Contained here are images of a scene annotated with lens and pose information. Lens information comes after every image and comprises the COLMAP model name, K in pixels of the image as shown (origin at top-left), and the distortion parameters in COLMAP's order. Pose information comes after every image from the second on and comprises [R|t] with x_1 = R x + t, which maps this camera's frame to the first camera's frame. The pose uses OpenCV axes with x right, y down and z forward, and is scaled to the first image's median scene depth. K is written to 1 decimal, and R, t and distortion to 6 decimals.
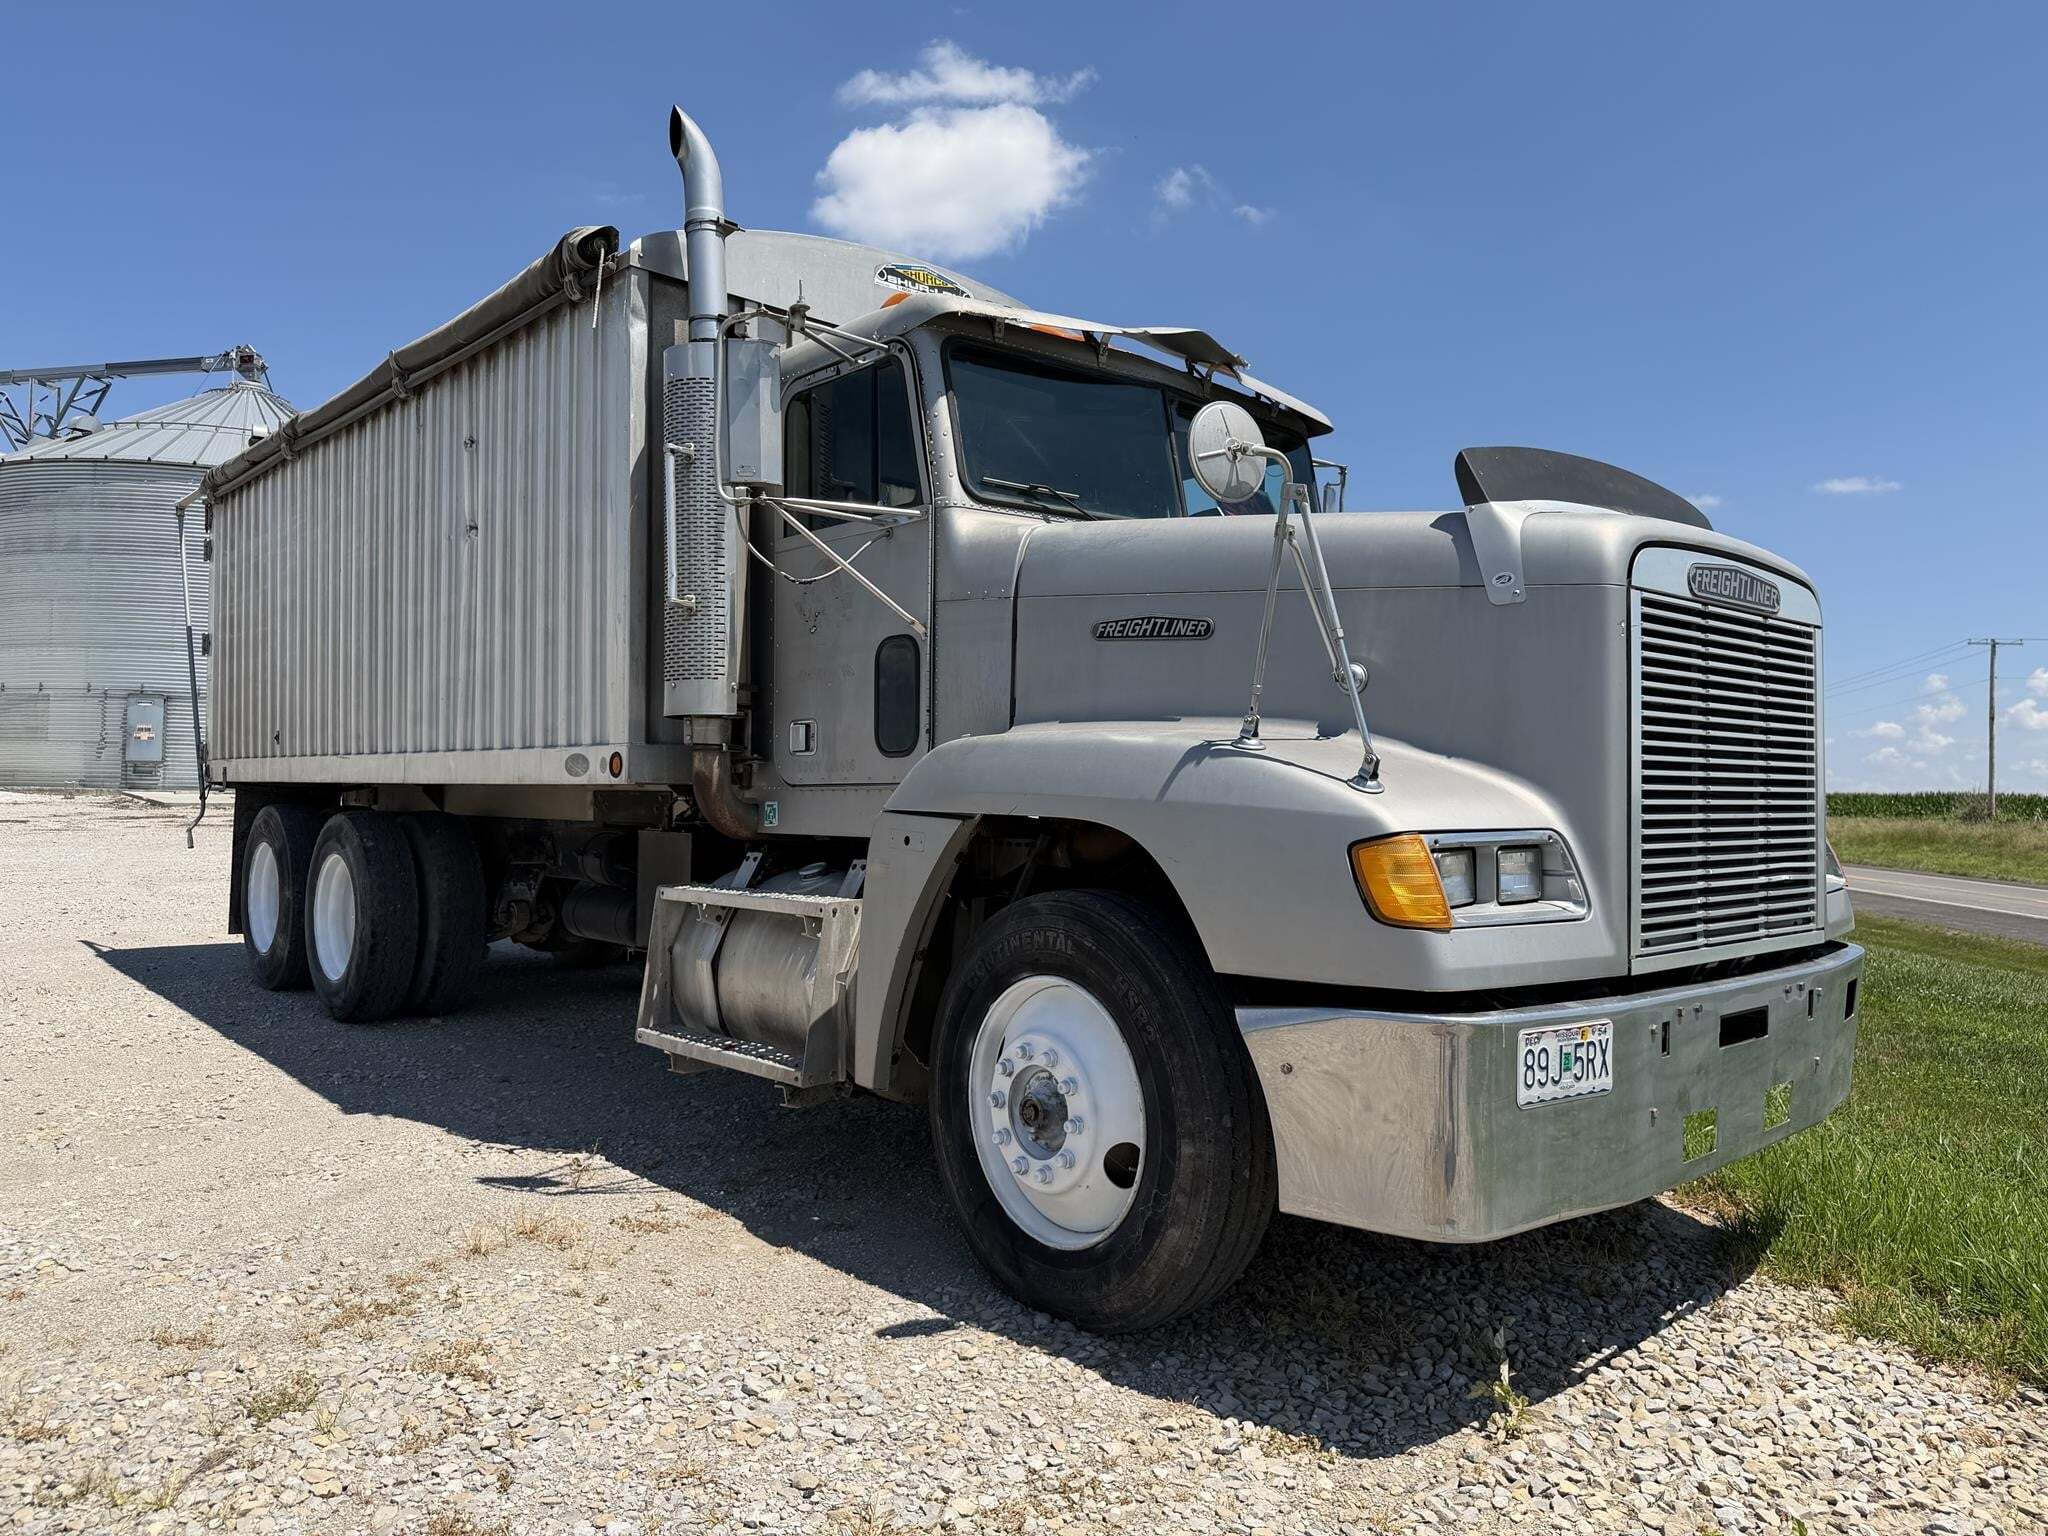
lens RADIAL K [[1469.7, 0, 1027.8], [0, 1469.7, 758.9], [0, 0, 1]] dist [0.075019, -0.112458]
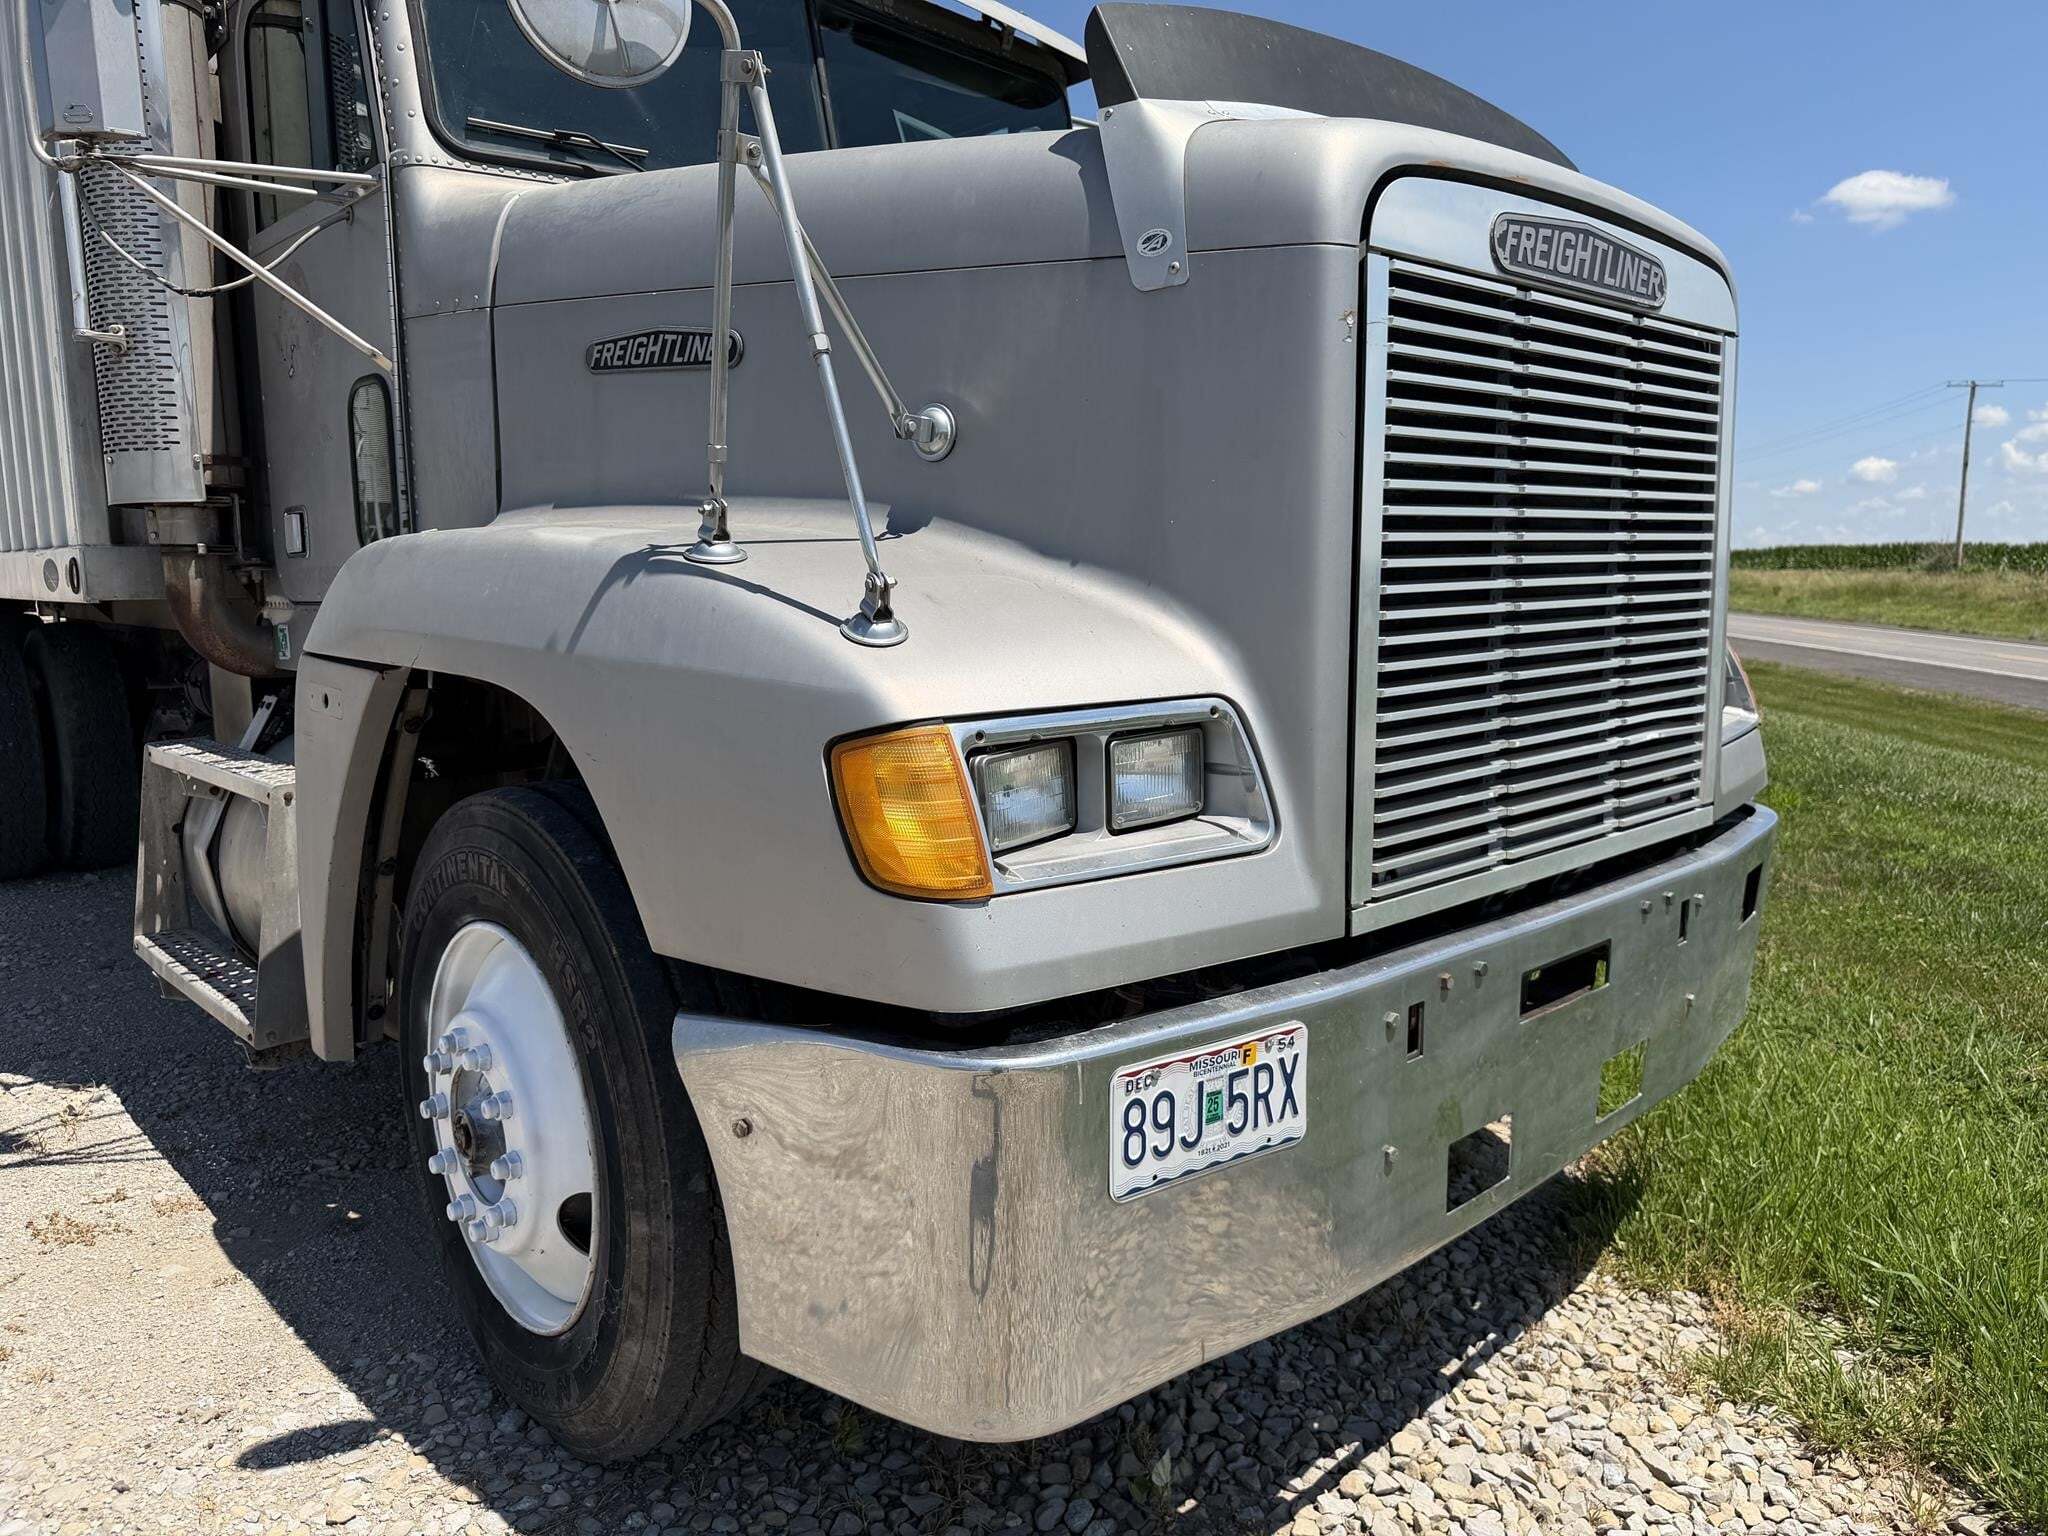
lens RADIAL K [[1456.4, 0, 1029.9], [0, 1456.4, 766.1], [0, 0, 1]] dist [0.114719, -0.180770]
pose [[0.999590, -0.022825, 0.017272, 0.235883], [0.019746, 0.986720, 0.161226, -0.015745], [-0.020723, -0.160819, 0.986766, 0.381865]]
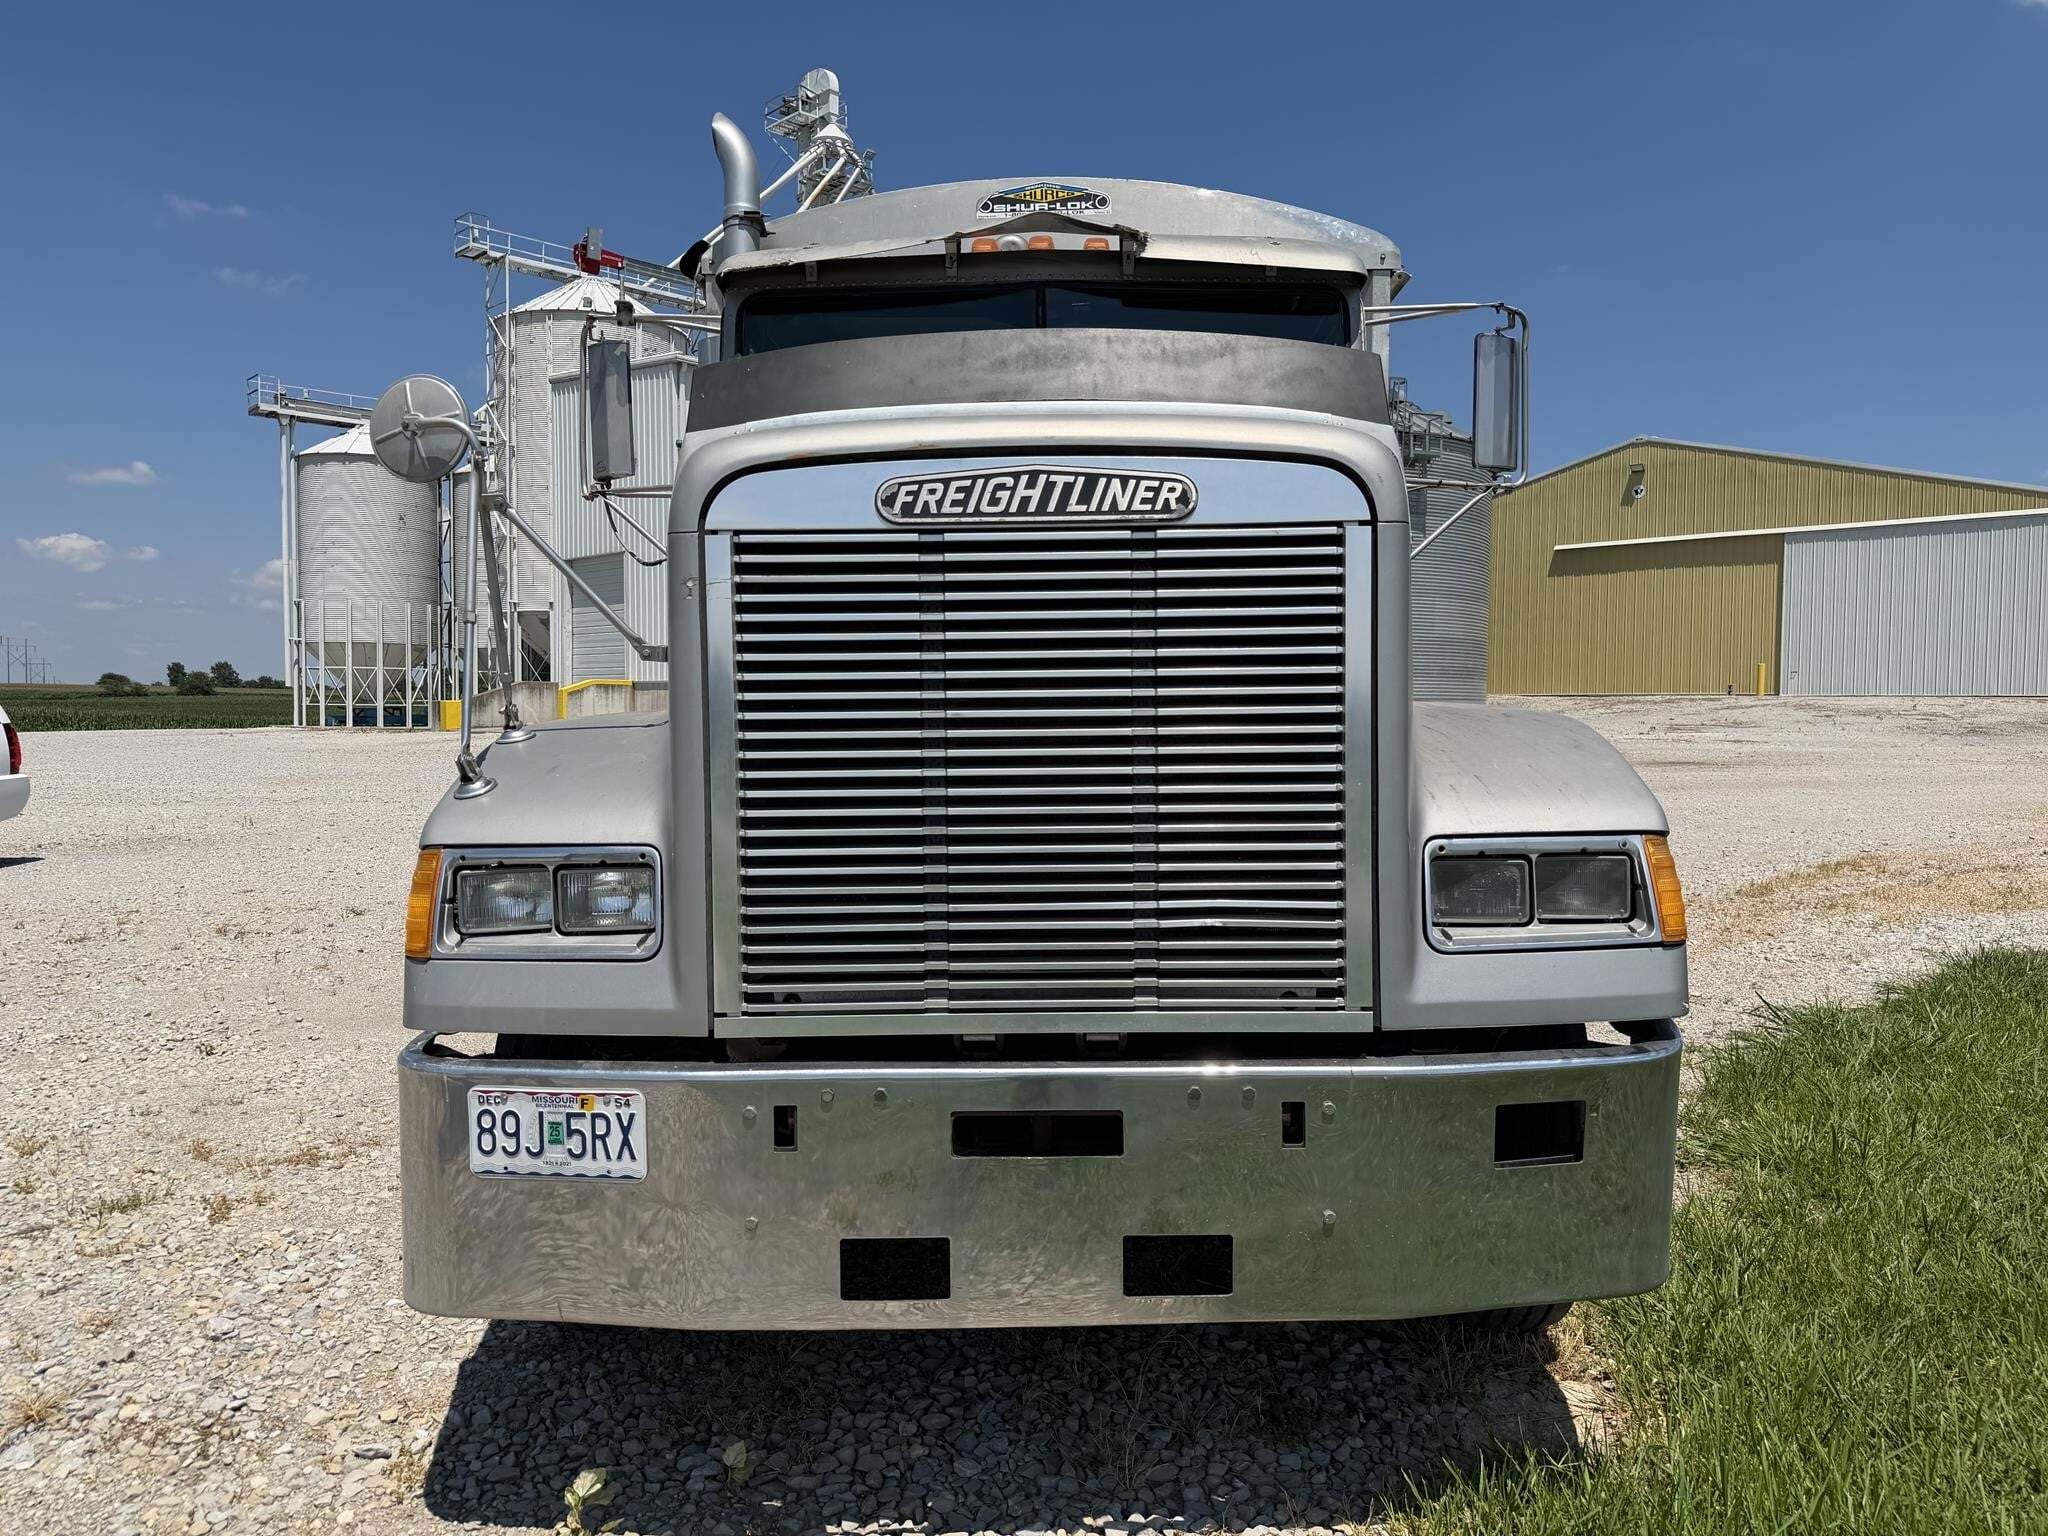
lens RADIAL K [[1407.3, 0, 1024.3], [0, 1407.3, 725.3], [0, 0, 1]] dist [0.058739, -0.096928]
pose [[0.739180, 0.001240, -0.673507, 0.895208], [0.035116, 0.998567, 0.040378, -0.035812], [0.672592, -0.053498, 0.738077, 0.502574]]
